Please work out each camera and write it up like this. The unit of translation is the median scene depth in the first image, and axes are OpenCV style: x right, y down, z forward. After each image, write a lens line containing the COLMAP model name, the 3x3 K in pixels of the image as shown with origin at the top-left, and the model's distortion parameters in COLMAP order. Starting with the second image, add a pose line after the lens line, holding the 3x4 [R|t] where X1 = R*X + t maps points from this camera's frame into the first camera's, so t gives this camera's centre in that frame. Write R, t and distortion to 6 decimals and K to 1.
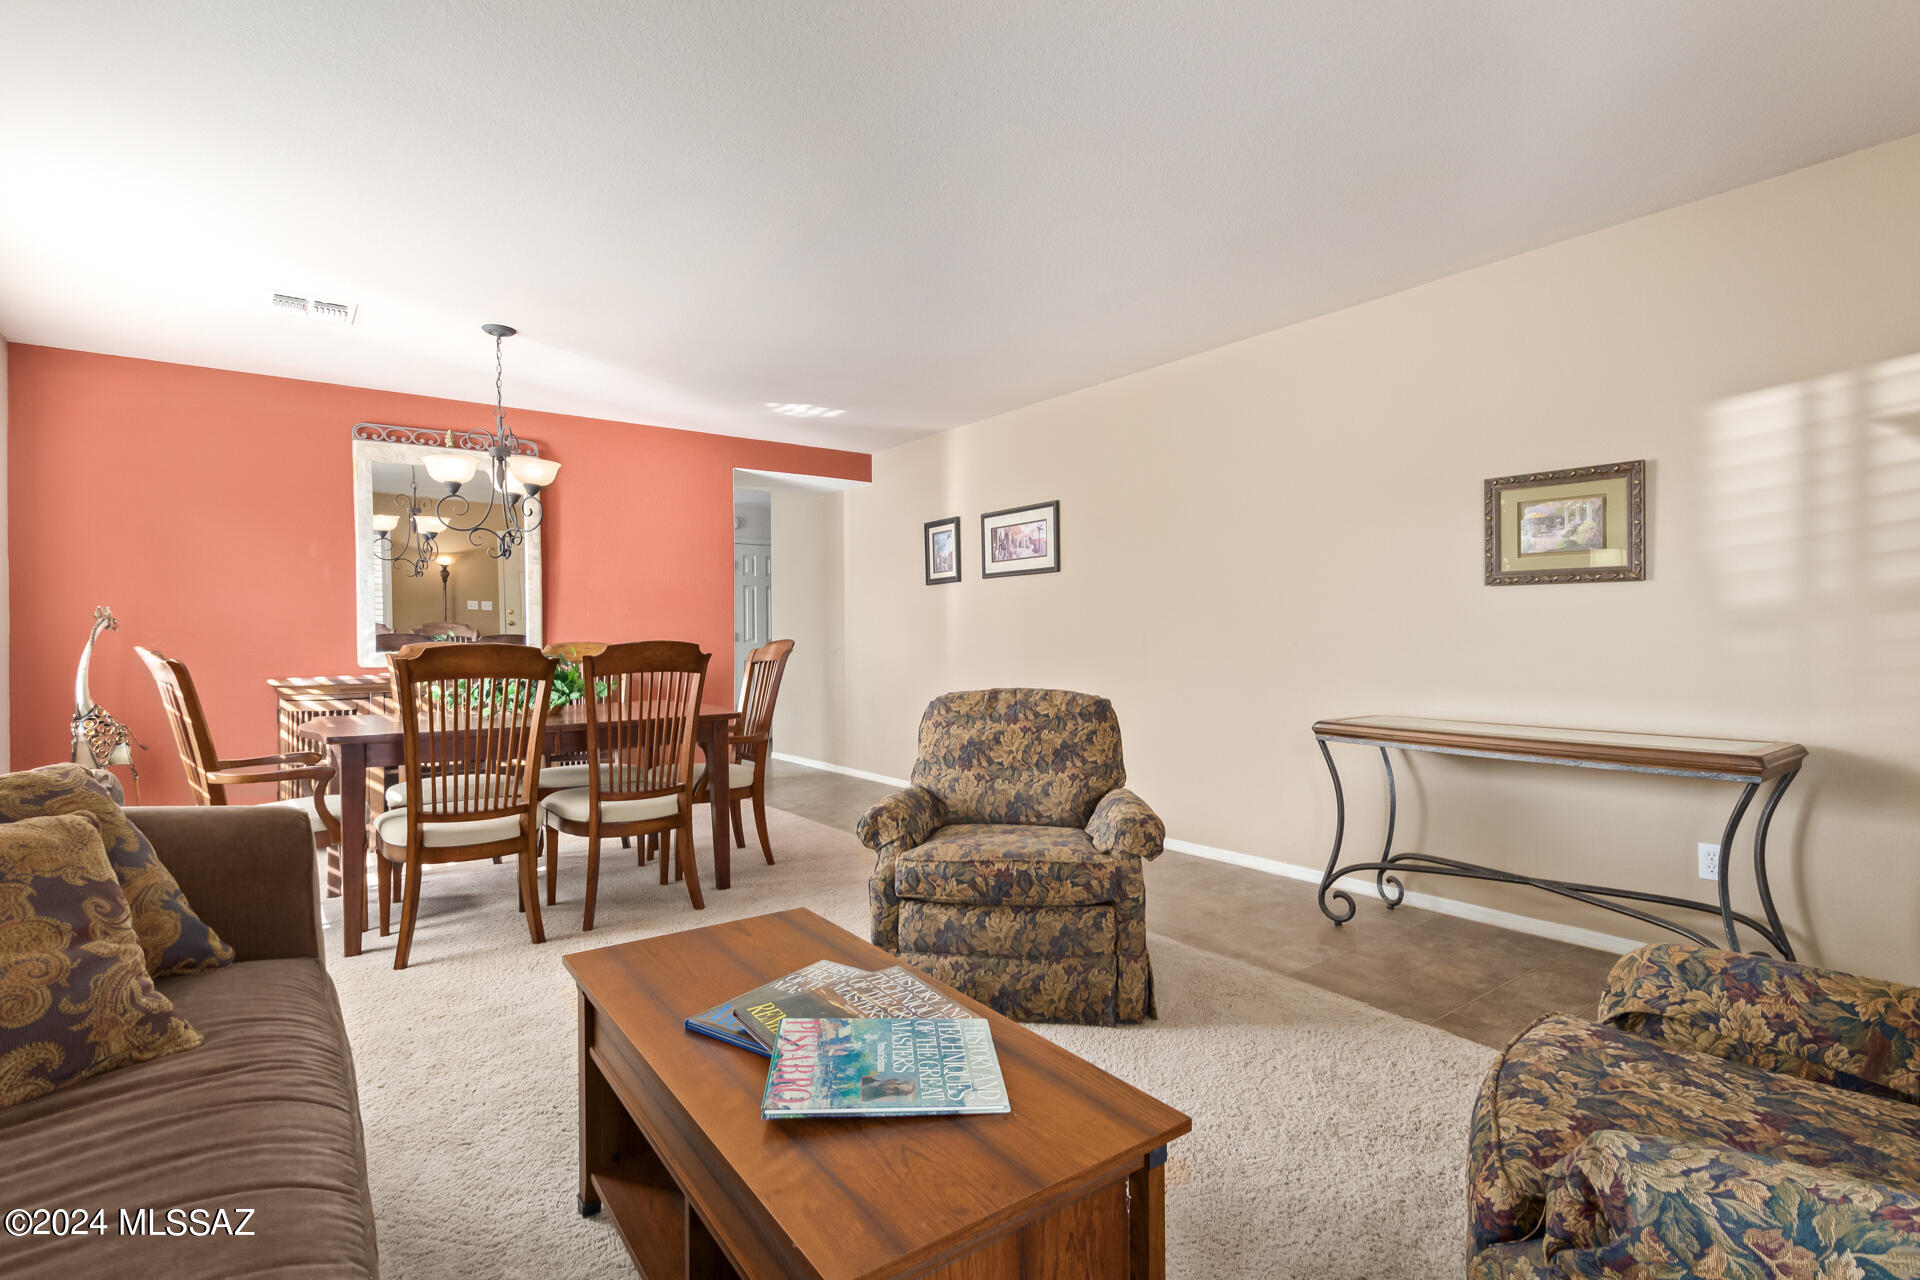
lens RADIAL K [[911.1, 0, 994.0], [0, 911.1, 632.6], [0, 0, 1]] dist [0.008465, -0.005733]
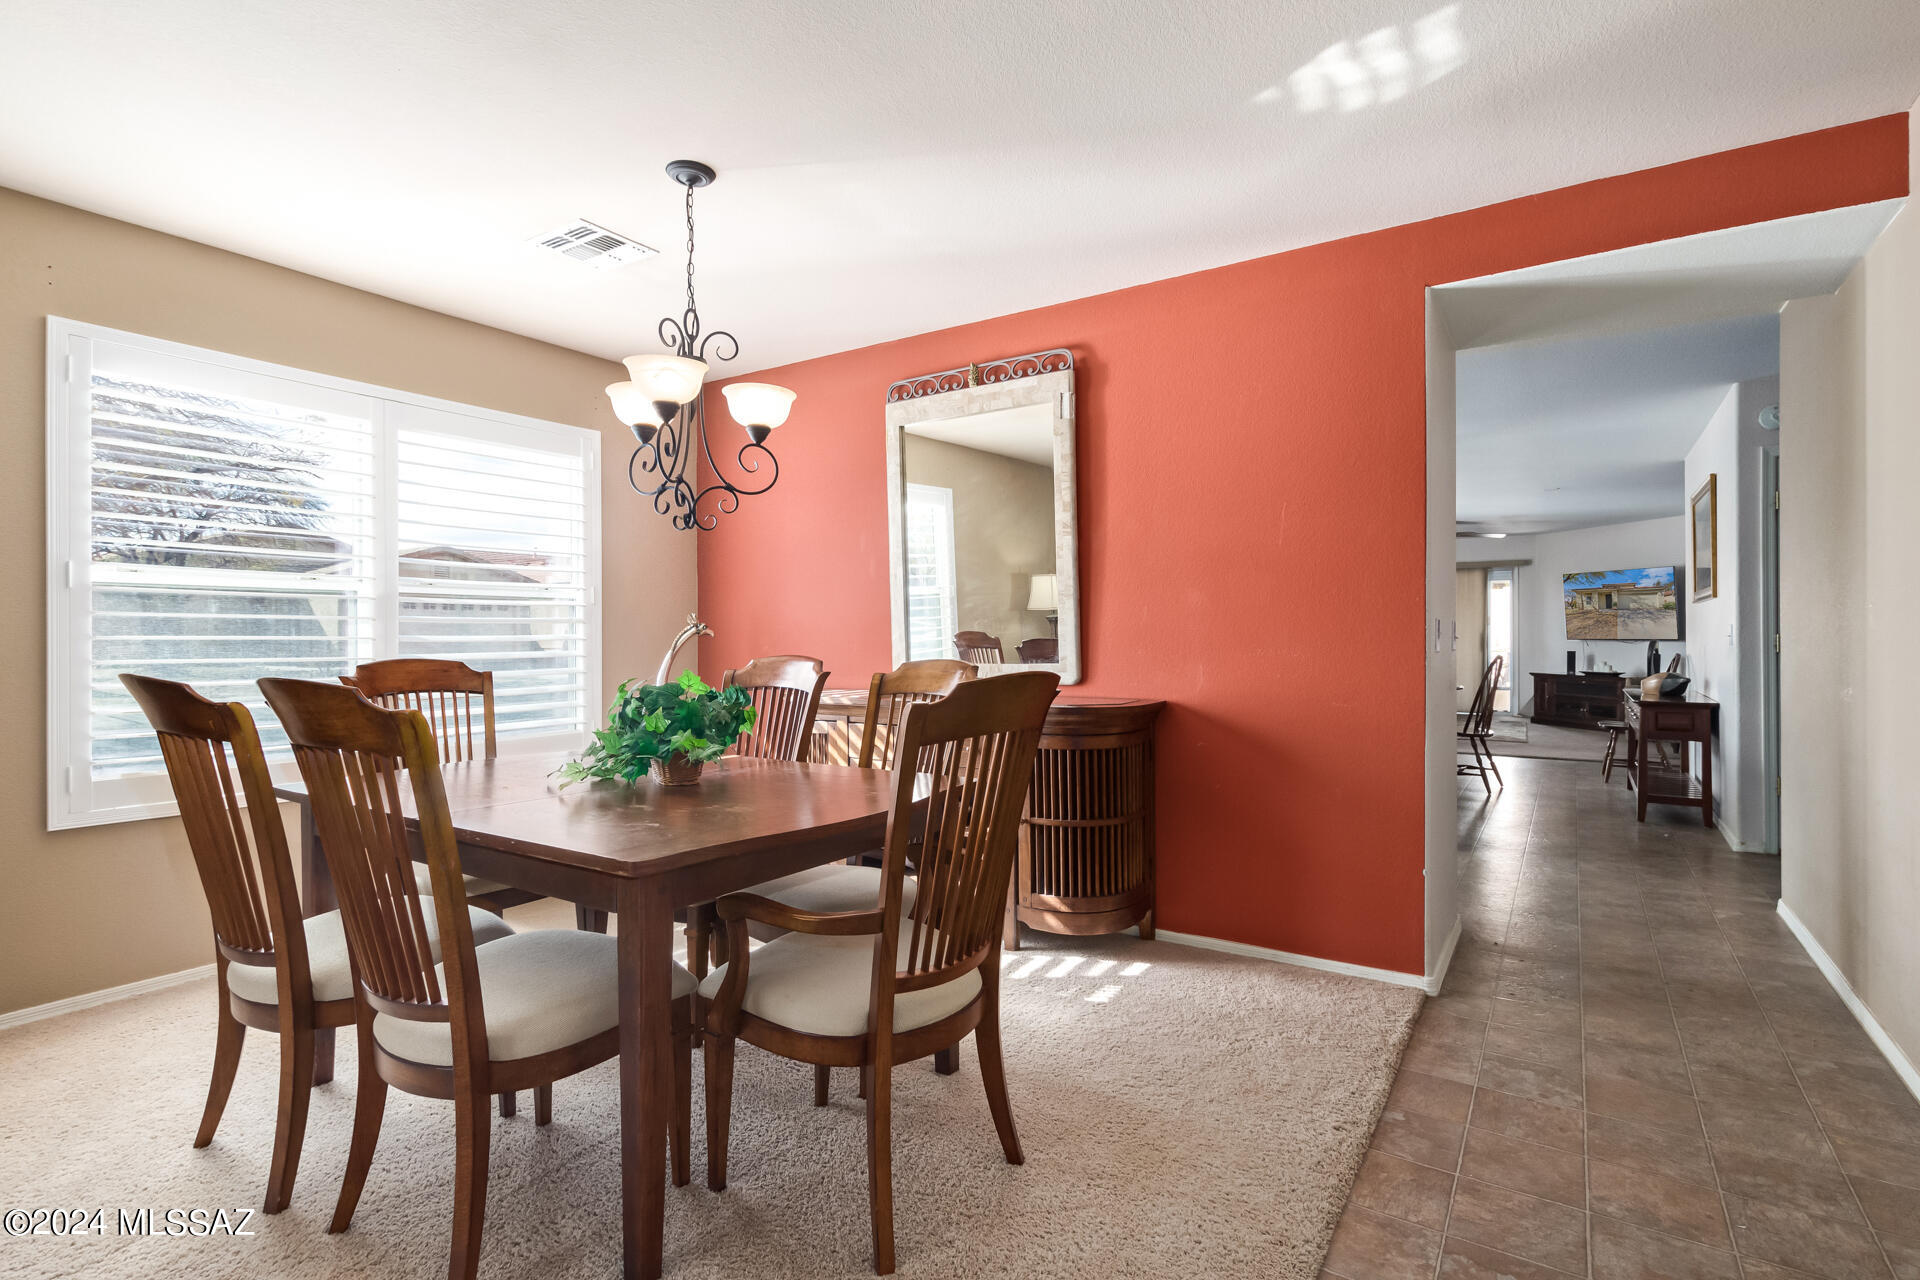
lens RADIAL K [[911.1, 0, 982.8], [0, 911.1, 626.9], [0, 0, 1]] dist [0.008465, -0.005733]
pose [[0.332862, -0.002070, -0.942973, 0.159066], [0.004336, 0.999990, -0.000665, -0.013300], [0.942965, -0.003867, 0.332868, 1.216368]]
